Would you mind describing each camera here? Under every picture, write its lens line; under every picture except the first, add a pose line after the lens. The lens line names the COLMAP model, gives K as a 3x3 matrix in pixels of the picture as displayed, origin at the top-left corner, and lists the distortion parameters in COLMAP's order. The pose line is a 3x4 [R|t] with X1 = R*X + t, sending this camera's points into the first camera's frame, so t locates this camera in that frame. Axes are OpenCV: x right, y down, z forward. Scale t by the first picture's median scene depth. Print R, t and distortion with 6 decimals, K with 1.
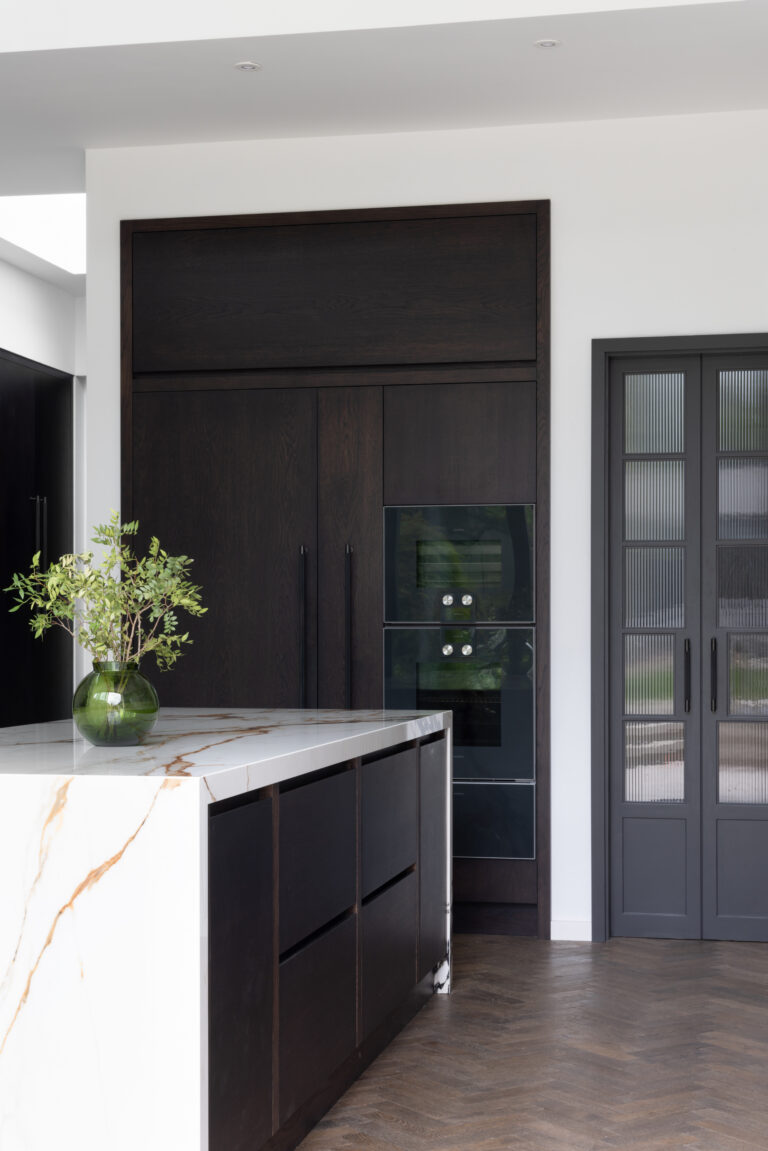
lens RADIAL K [[1873.0, 0, 384.5], [0, 1873.0, 638.9], [0, 0, 1]] dist [0.014688, 0.000000]
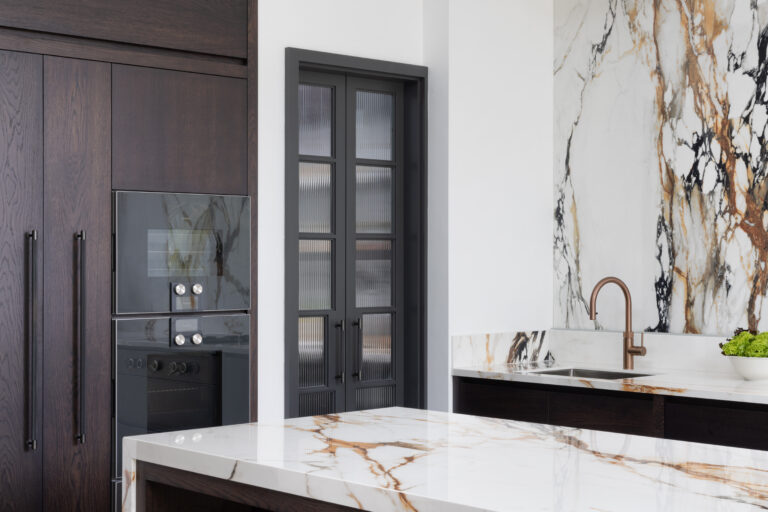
lens RADIAL K [[1204.1, 0, 393.9], [0, 1204.1, 284.2], [0, 0, 1]] dist [0.033144, 0.000000]
pose [[0.591775, -0.013327, 0.805993, -0.417954], [0.008852, 0.999910, 0.010035, -0.028613], [-0.806055, 0.001196, 0.591840, 0.532688]]
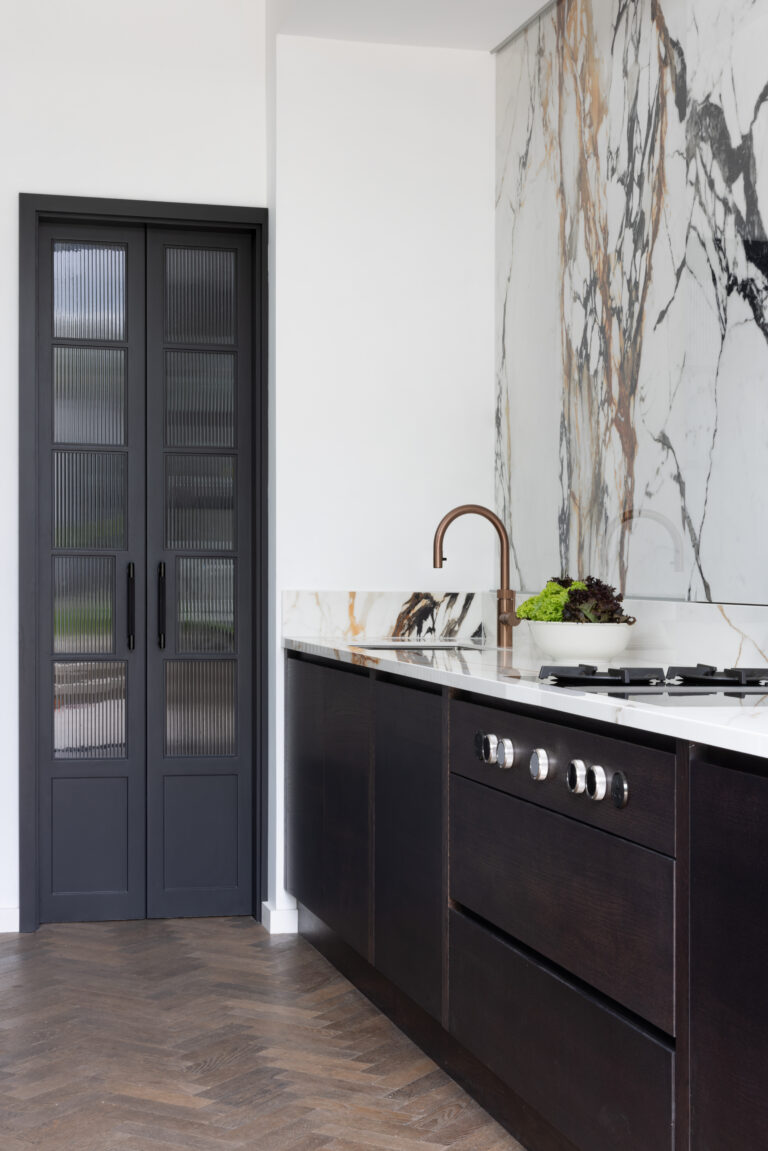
lens RADIAL K [[1804.5, 0, 358.7], [0, 1804.5, 577.0], [0, 0, 1]] dist [0.033144, 0.000000]
pose [[0.903669, -0.004034, 0.428212, -0.096595], [0.002046, 0.999985, 0.005102, 0.000698], [-0.428226, -0.003734, 0.903664, 0.216489]]
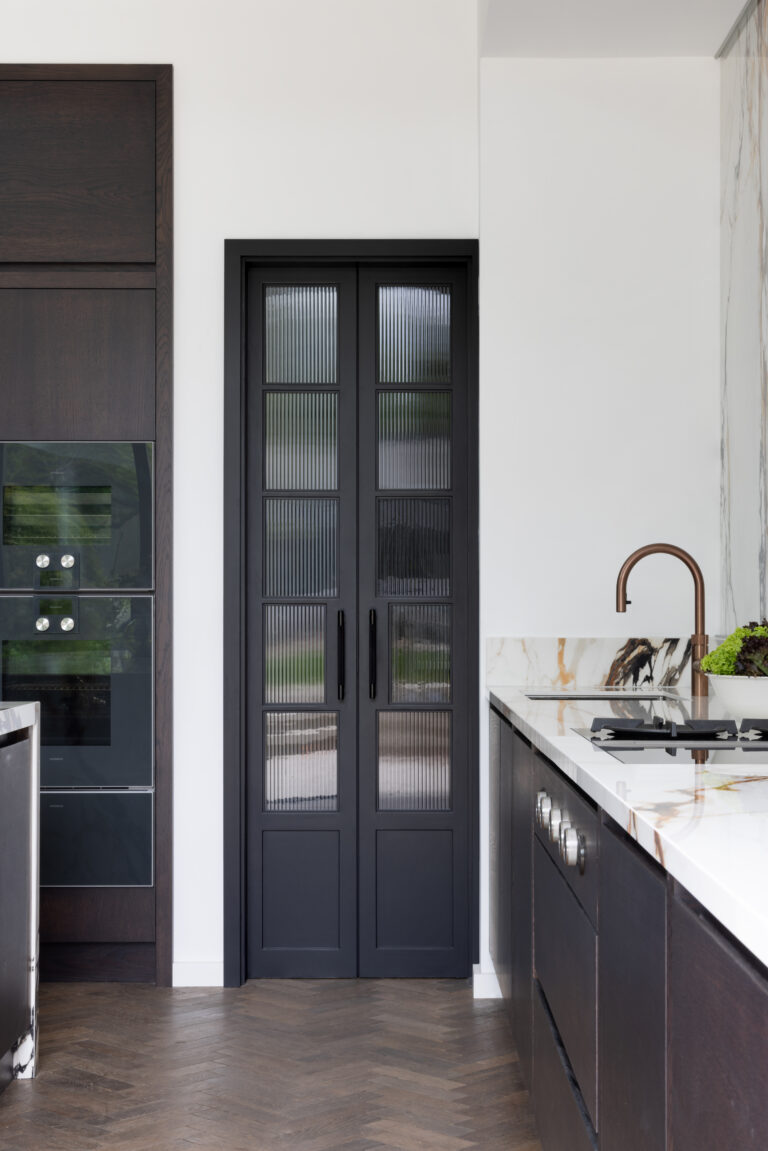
lens RADIAL K [[1873.0, 0, 437.3], [0, 1873.0, 583.0], [0, 0, 1]] dist [0.014688, 0.000000]
pose [[0.975619, 0.003565, 0.219440, 0.022910], [0.000509, 0.999829, -0.018507, 0.003232], [-0.219469, 0.018167, 0.975450, 0.192227]]
